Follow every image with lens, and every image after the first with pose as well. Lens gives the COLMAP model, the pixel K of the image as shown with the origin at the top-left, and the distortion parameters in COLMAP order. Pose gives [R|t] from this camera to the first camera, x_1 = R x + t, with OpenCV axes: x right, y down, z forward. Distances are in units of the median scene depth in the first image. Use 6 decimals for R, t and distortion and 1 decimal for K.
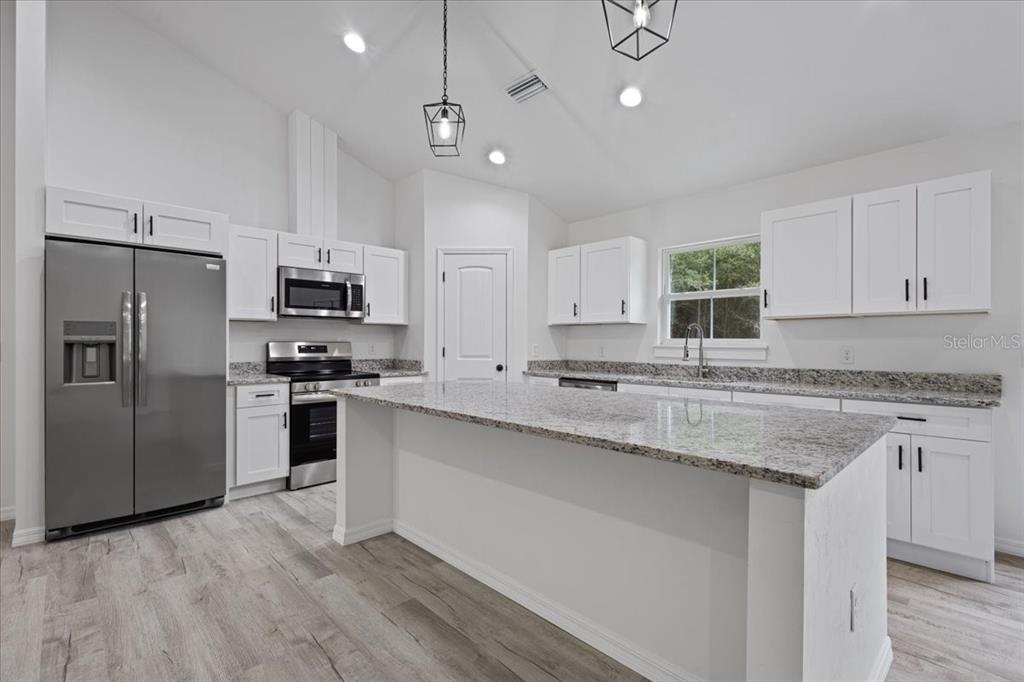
lens RADIAL K [[467.7, 0, 512.0], [0, 467.7, 341.0], [0, 0, 1]] dist [0.010617, -0.004644]
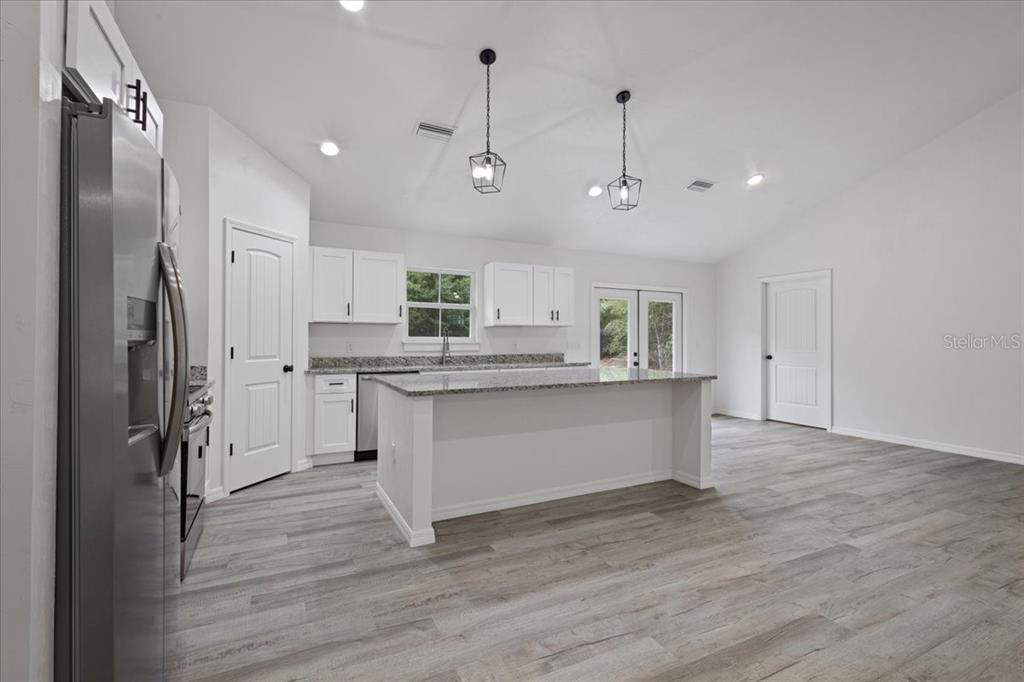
lens RADIAL K [[467.7, 0, 512.0], [0, 467.7, 341.0], [0, 0, 1]] dist [0.010617, -0.004644]
pose [[0.297793, -0.006847, 0.954606, -1.204302], [-0.003178, 0.999962, 0.008164, -0.007503], [-0.954625, -0.005465, 0.297760, 0.510018]]
